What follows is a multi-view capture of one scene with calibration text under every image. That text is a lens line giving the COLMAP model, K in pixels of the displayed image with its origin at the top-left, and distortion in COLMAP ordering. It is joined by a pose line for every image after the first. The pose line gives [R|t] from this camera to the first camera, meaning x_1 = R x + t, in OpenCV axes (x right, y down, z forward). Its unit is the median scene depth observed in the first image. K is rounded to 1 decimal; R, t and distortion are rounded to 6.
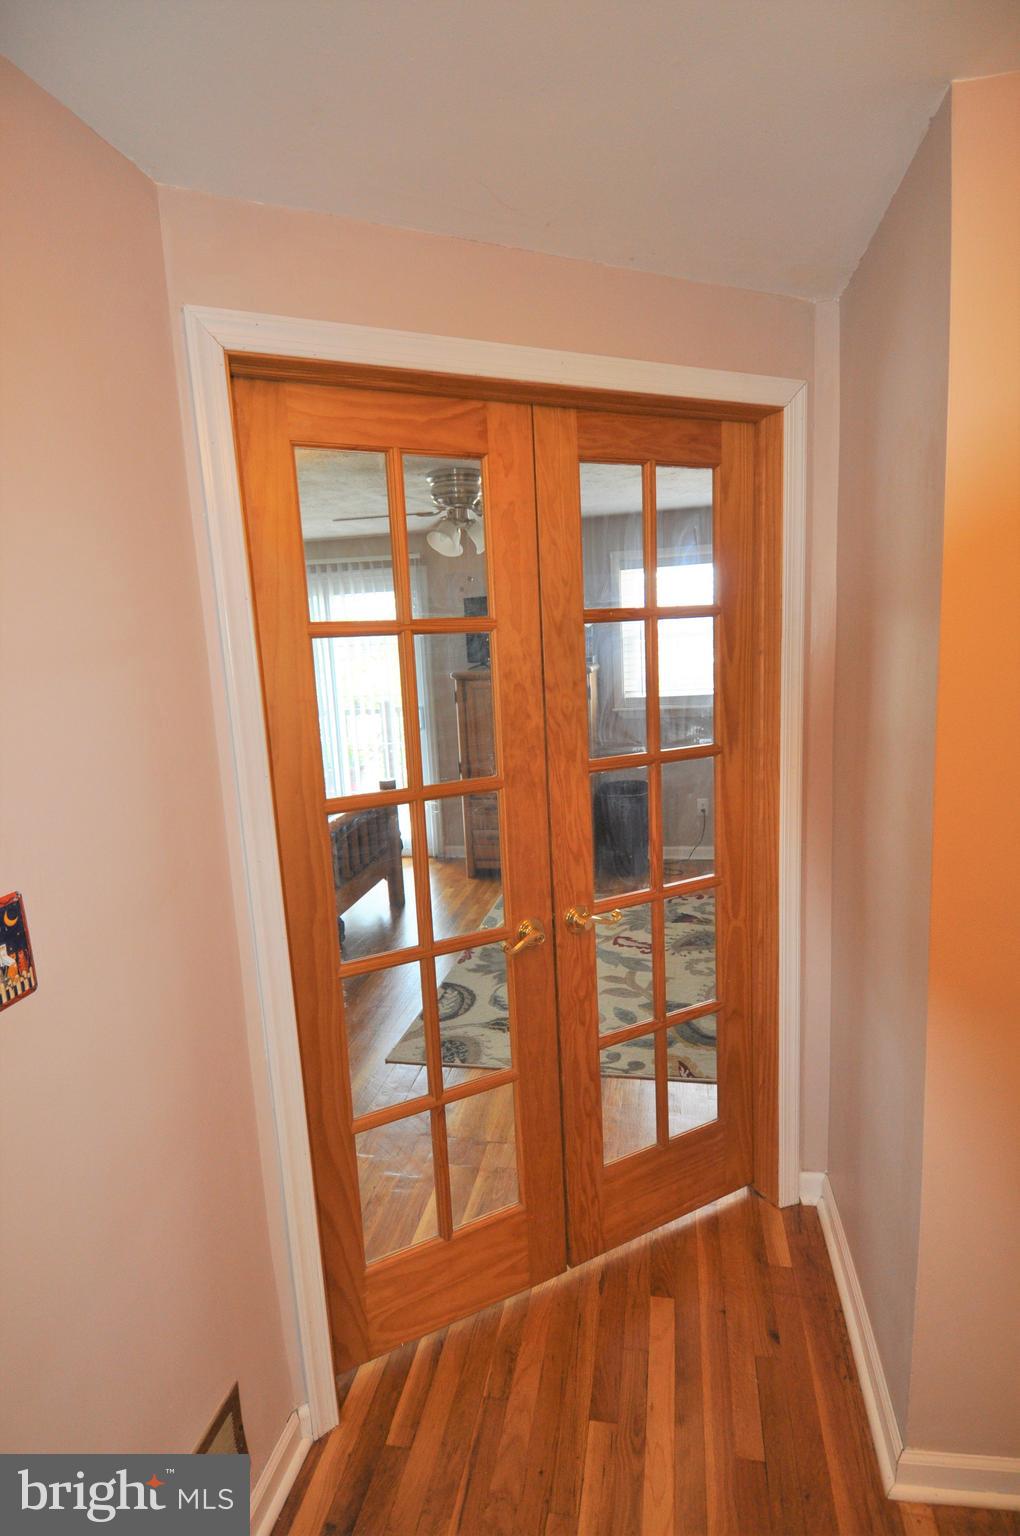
lens RADIAL K [[802.1, 0, 505.1], [0, 802.1, 778.7], [0, 0, 1]] dist [0.036657, -0.039084]
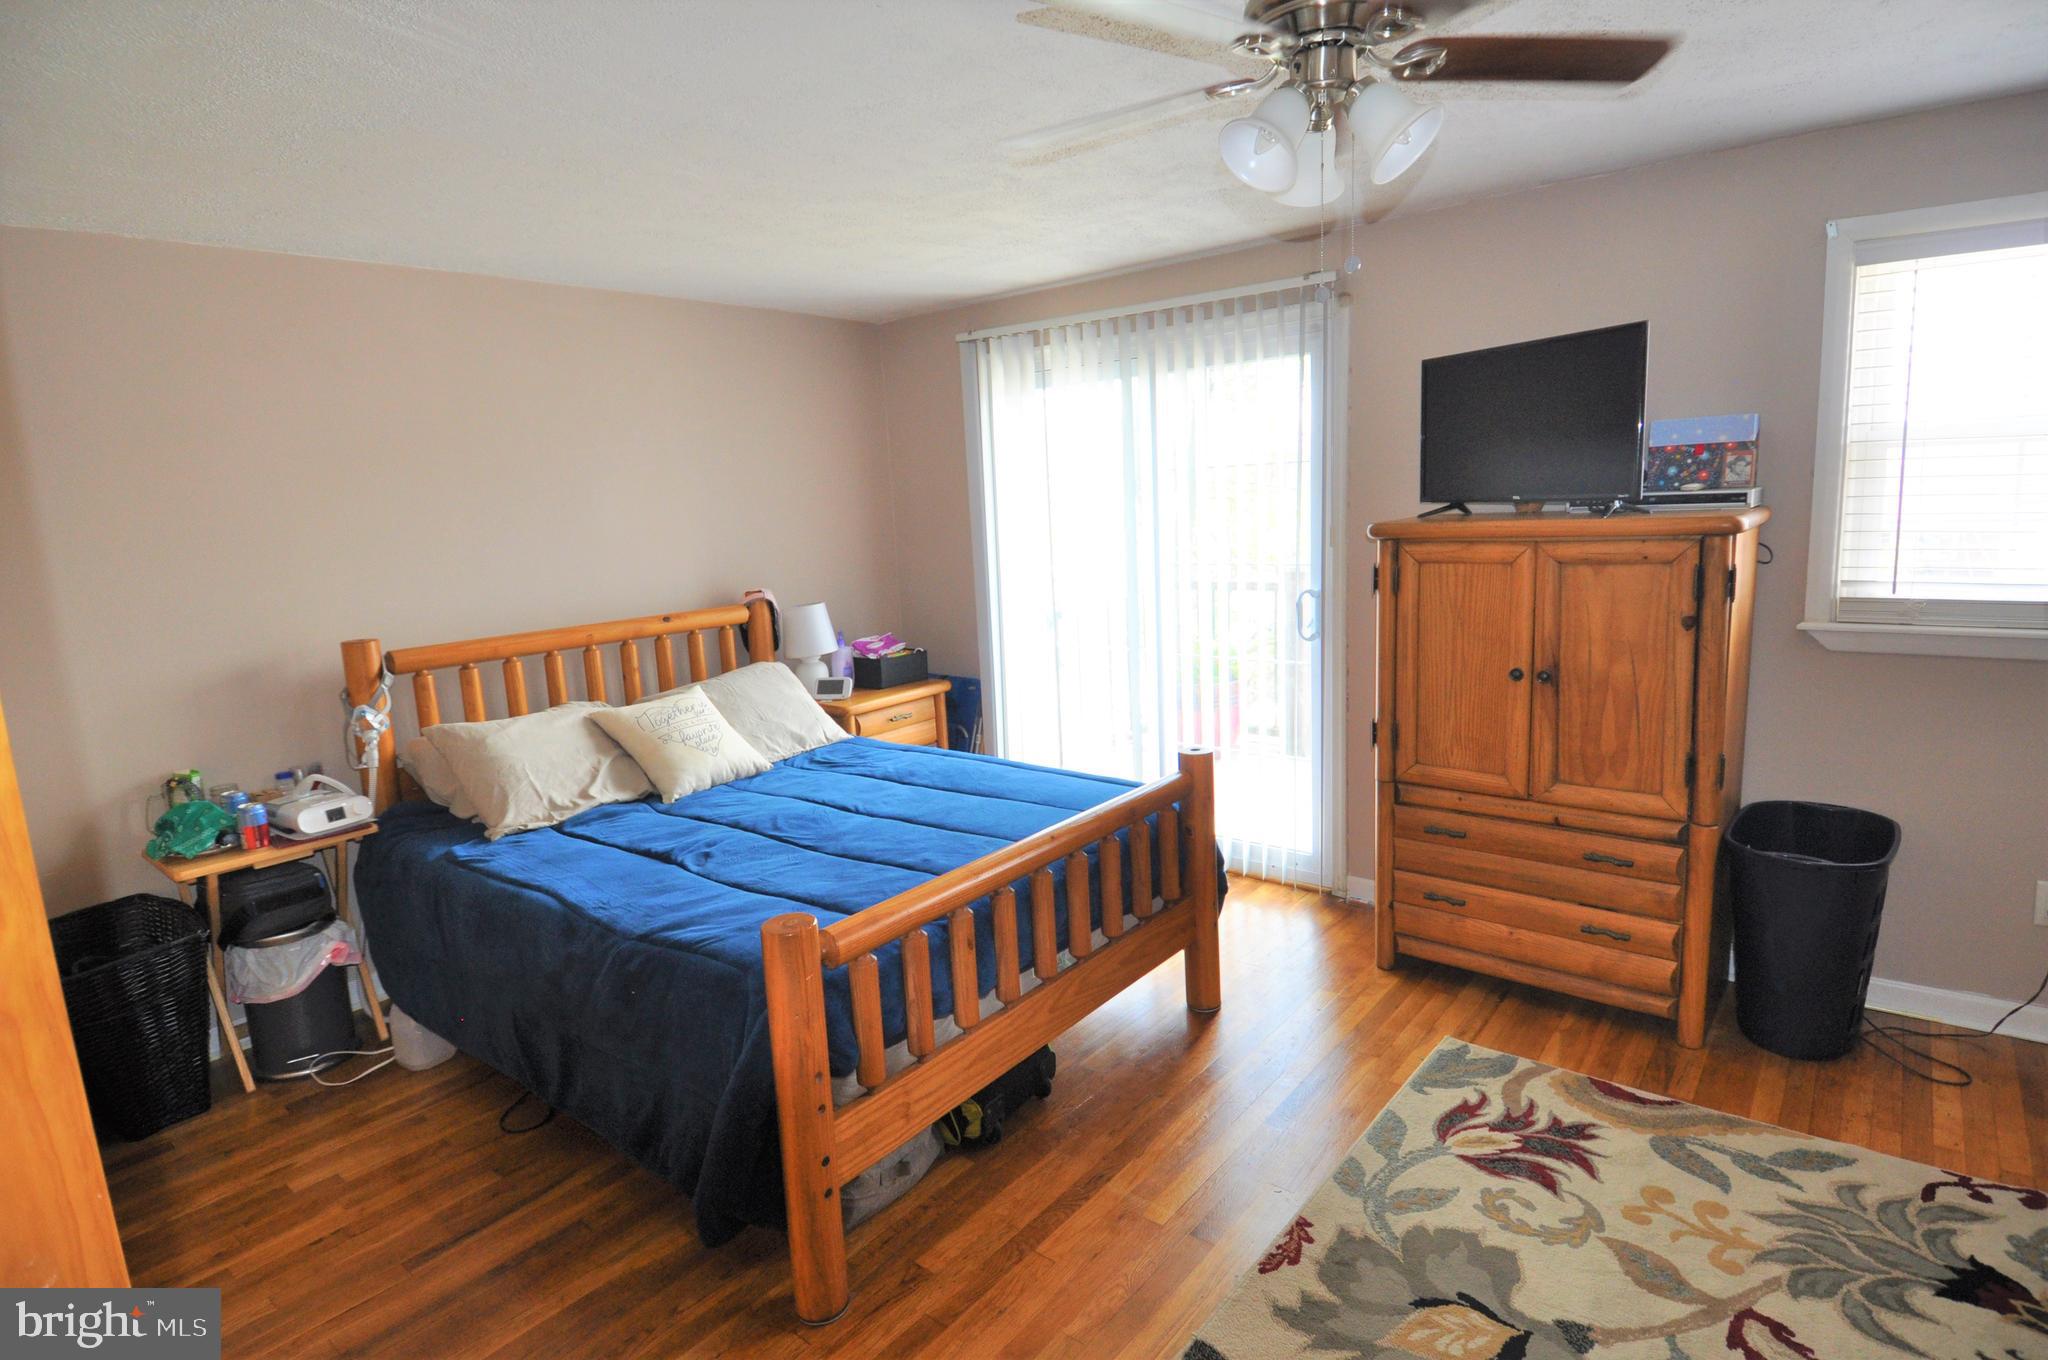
lens RADIAL K [[1069.5, 0, 1021.9], [0, 1069.5, 663.9], [0, 0, 1]] dist [0.036657, -0.039084]
pose [[0.885475, 0.086572, -0.456552, 0.045094], [-0.074195, 0.996228, 0.045006, -0.070439], [0.458726, -0.005978, 0.888558, 0.398674]]
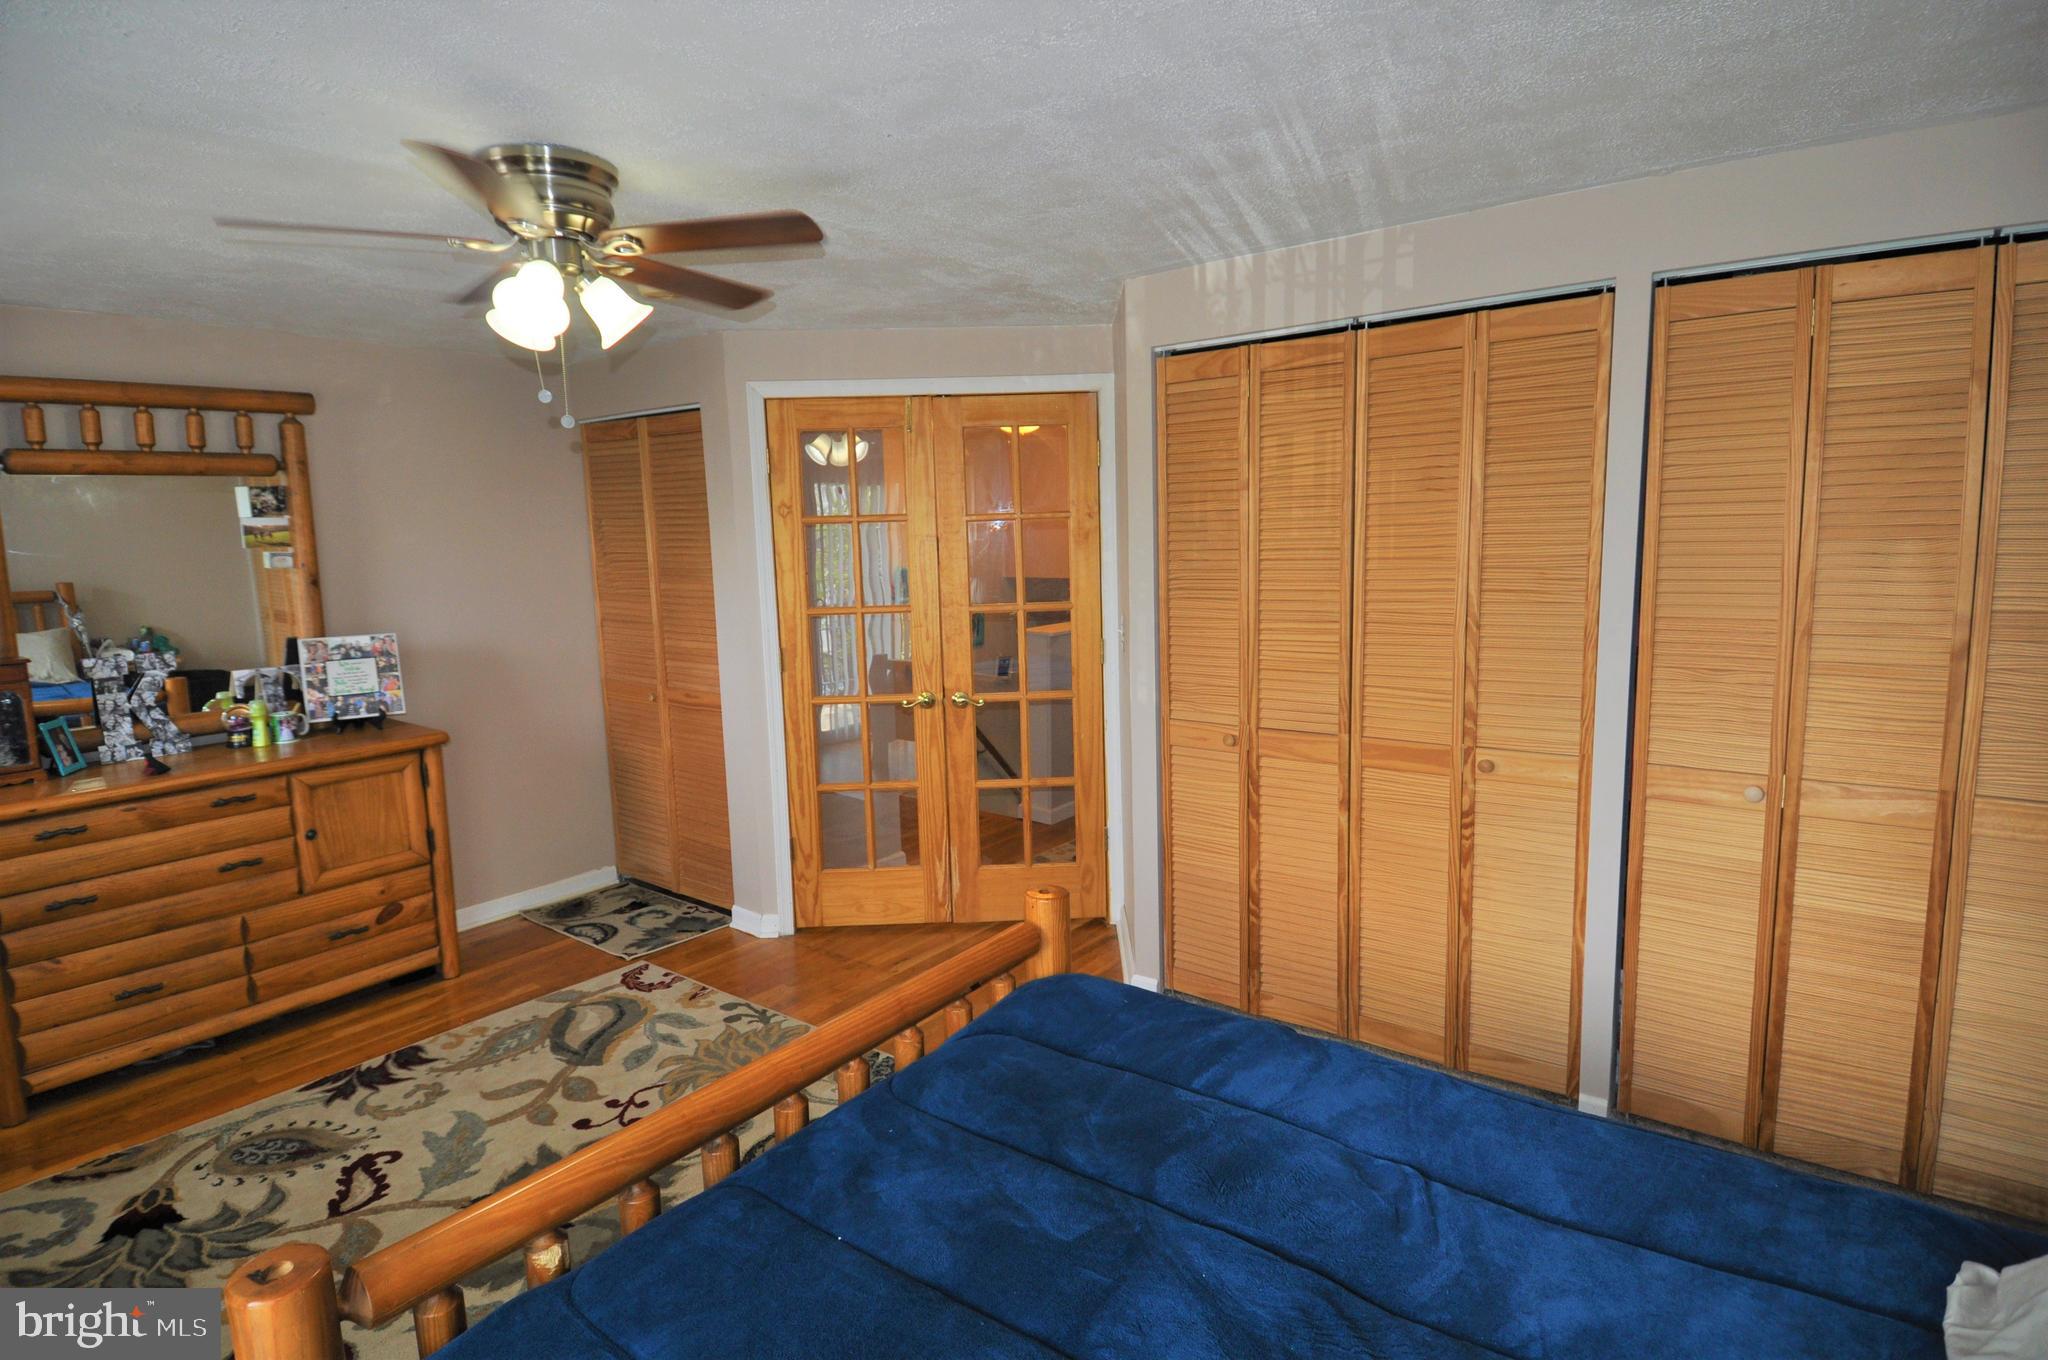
lens RADIAL K [[1069.5, 0, 1021.9], [0, 1069.5, 663.9], [0, 0, 1]] dist [0.036657, -0.039084]
pose [[-0.895733, 0.019551, 0.444163, -0.427781], [0.151882, 0.952385, 0.264376, -0.177848], [-0.417845, 0.304270, -0.856052, 1.126173]]
